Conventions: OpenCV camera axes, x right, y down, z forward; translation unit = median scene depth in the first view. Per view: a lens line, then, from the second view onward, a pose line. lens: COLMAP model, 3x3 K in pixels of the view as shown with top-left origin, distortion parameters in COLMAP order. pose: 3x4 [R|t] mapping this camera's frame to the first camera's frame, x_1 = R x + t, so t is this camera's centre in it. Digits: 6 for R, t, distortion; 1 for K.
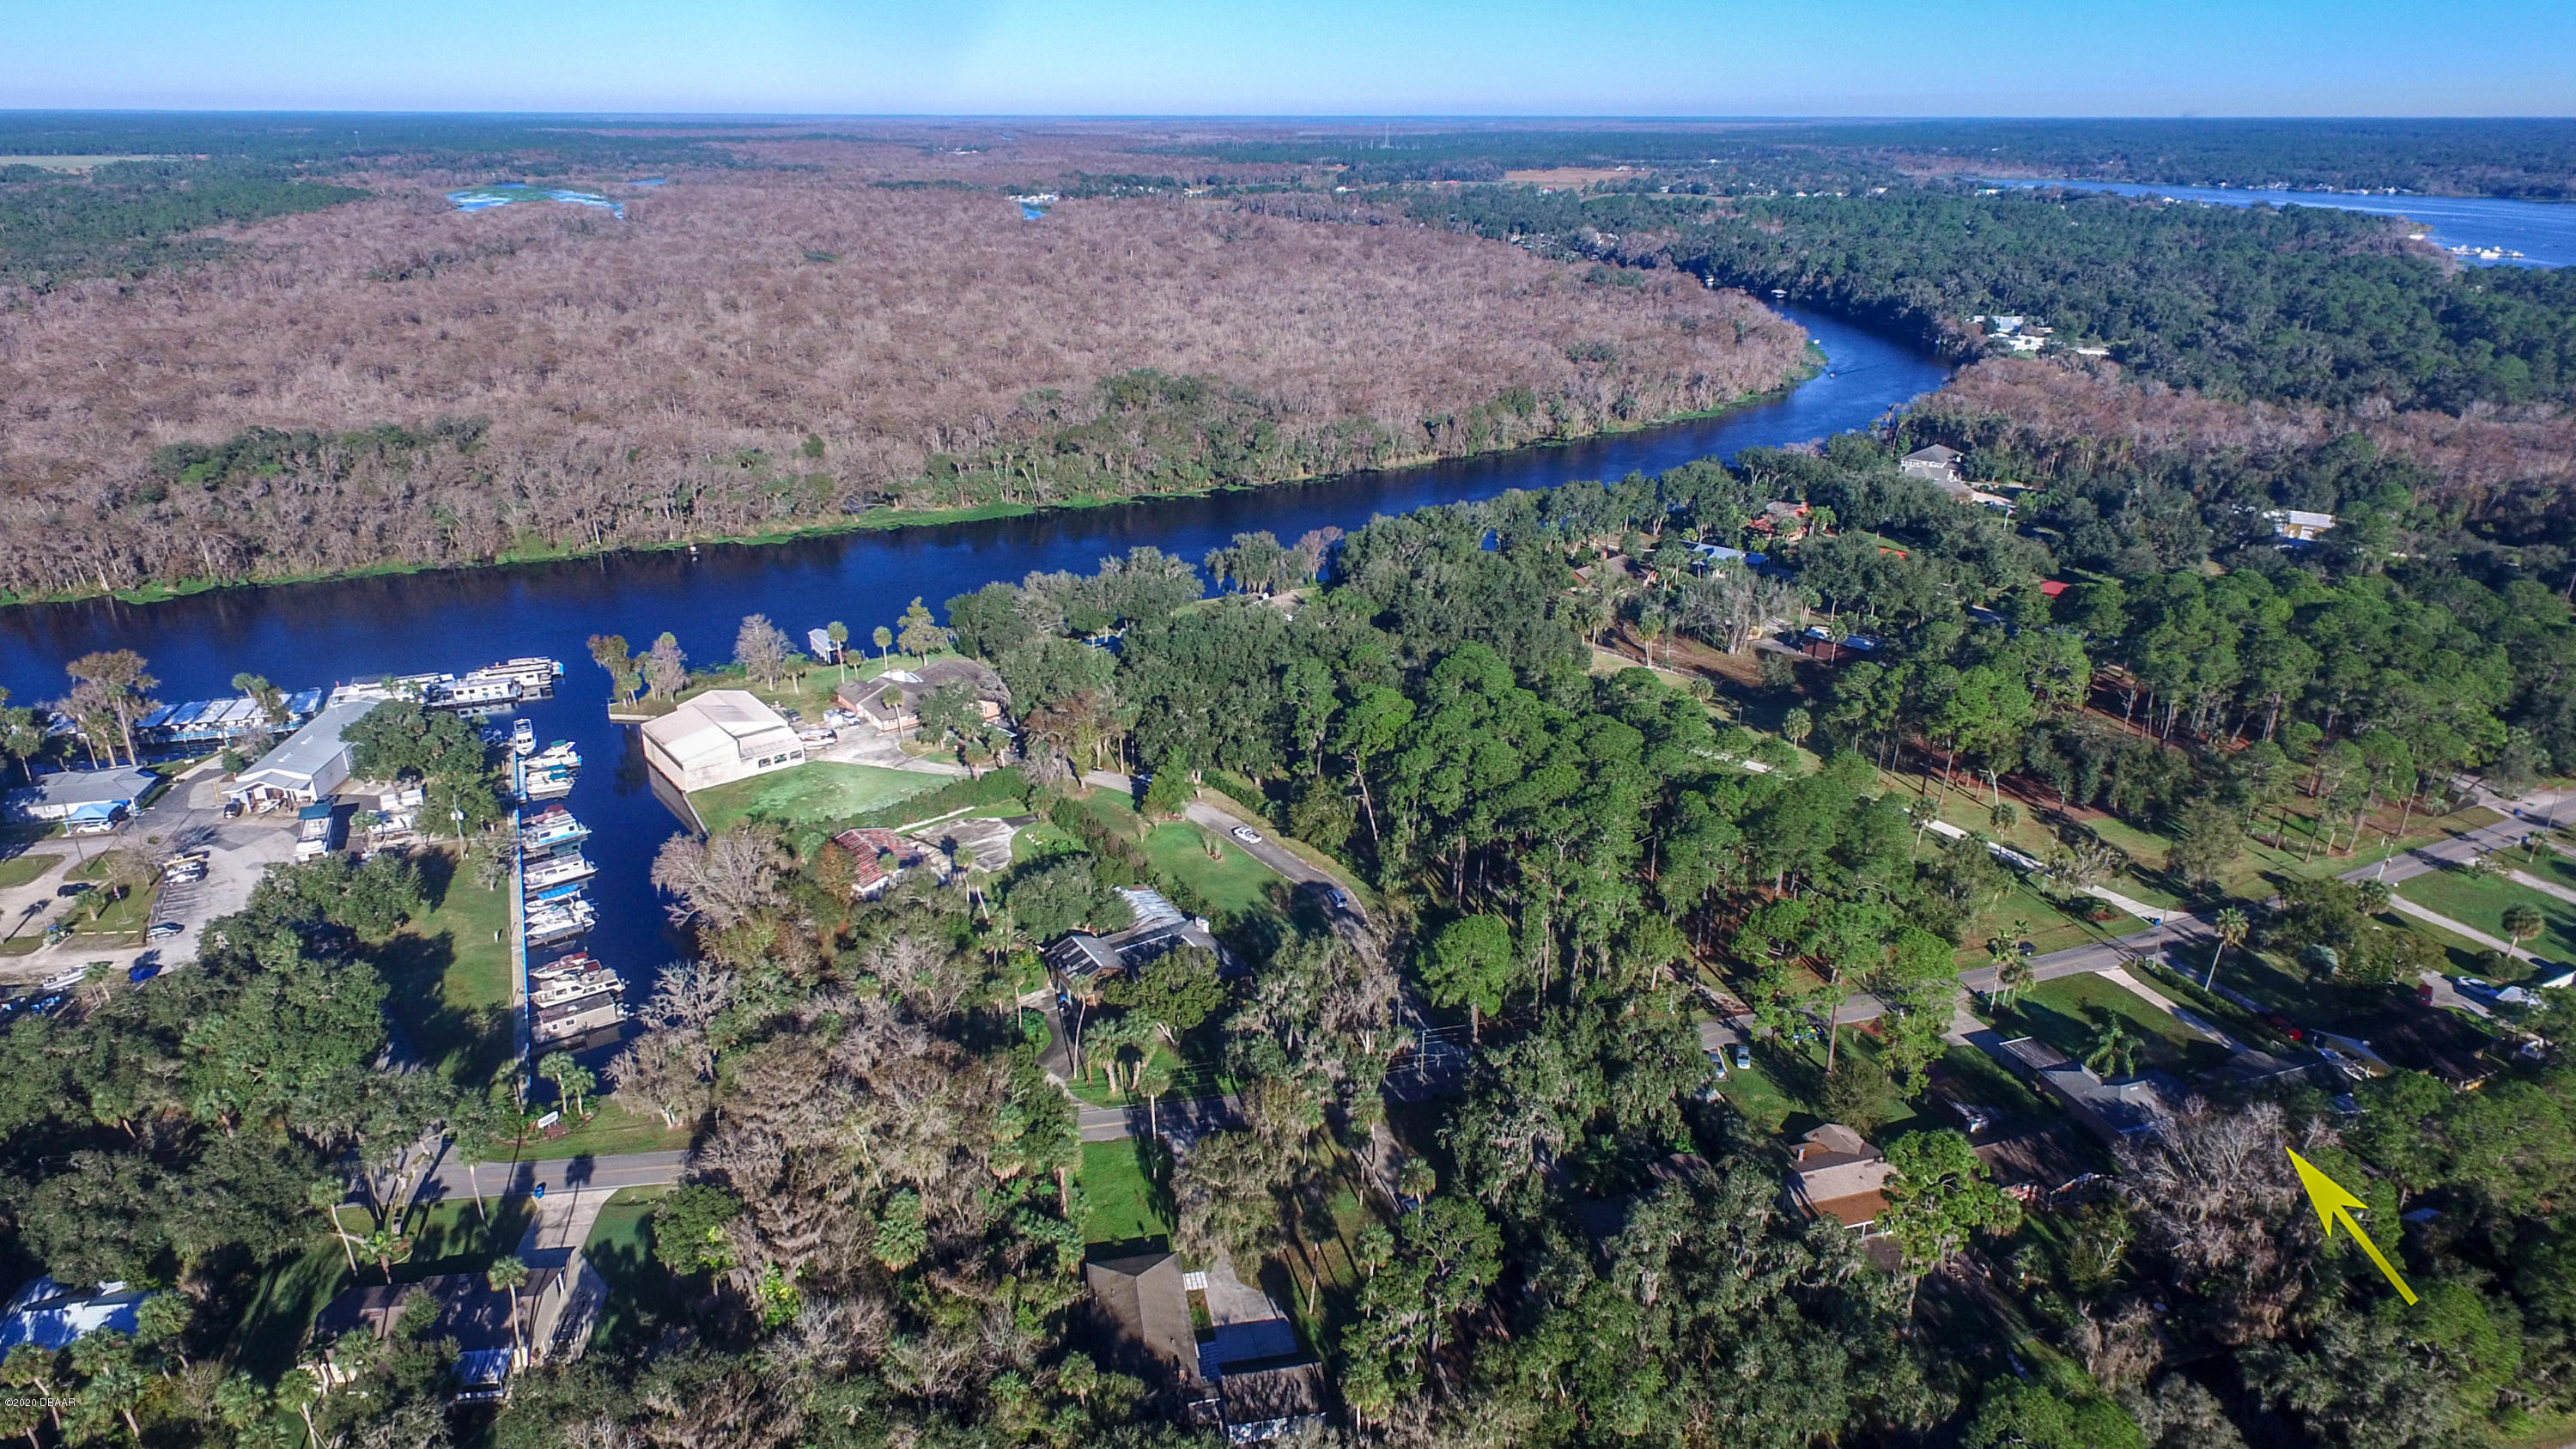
lens RADIAL K [[1558.0, 0, 1288.5], [0, 1558.0, 730.7], [0, 0, 1]] dist [0.009043, 0.001158]
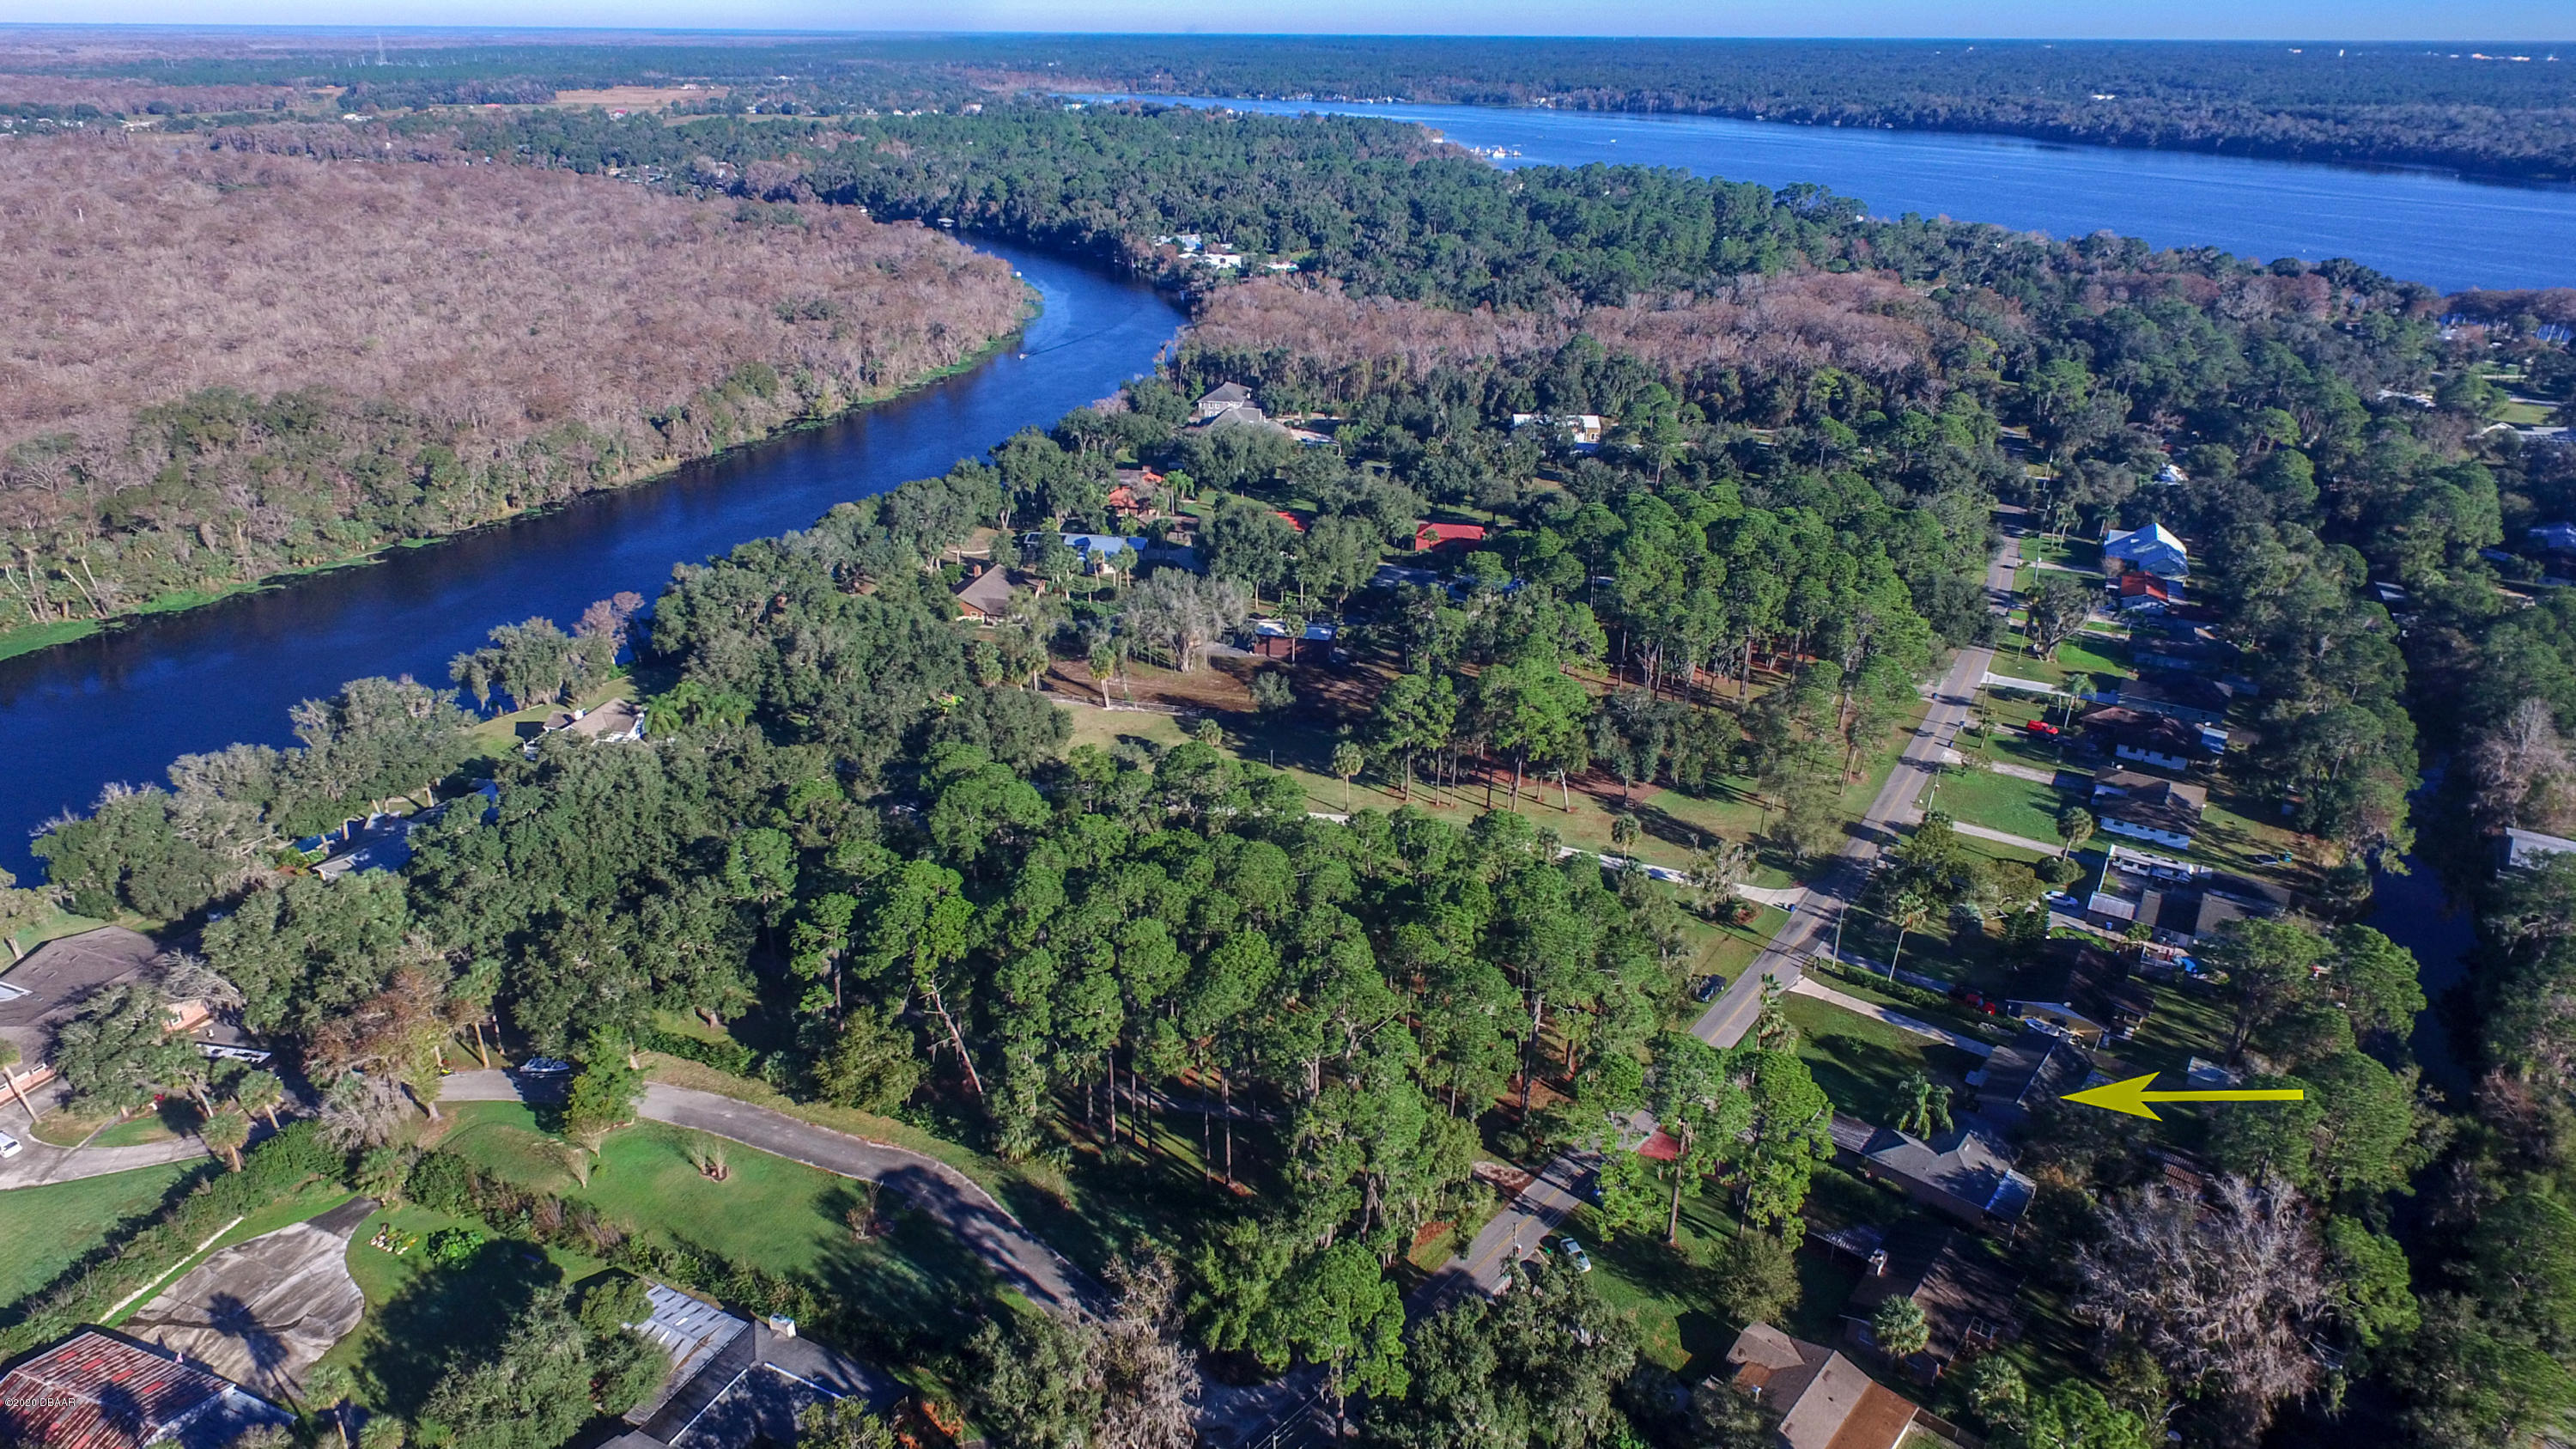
lens RADIAL K [[1558.0, 0, 1288.5], [0, 1558.0, 730.7], [0, 0, 1]] dist [0.009043, 0.001158]
pose [[0.847662, -0.215576, 0.484764, -0.060133], [0.192612, 0.976428, 0.097417, -0.059401], [-0.494338, 0.010794, 0.869203, 0.150469]]
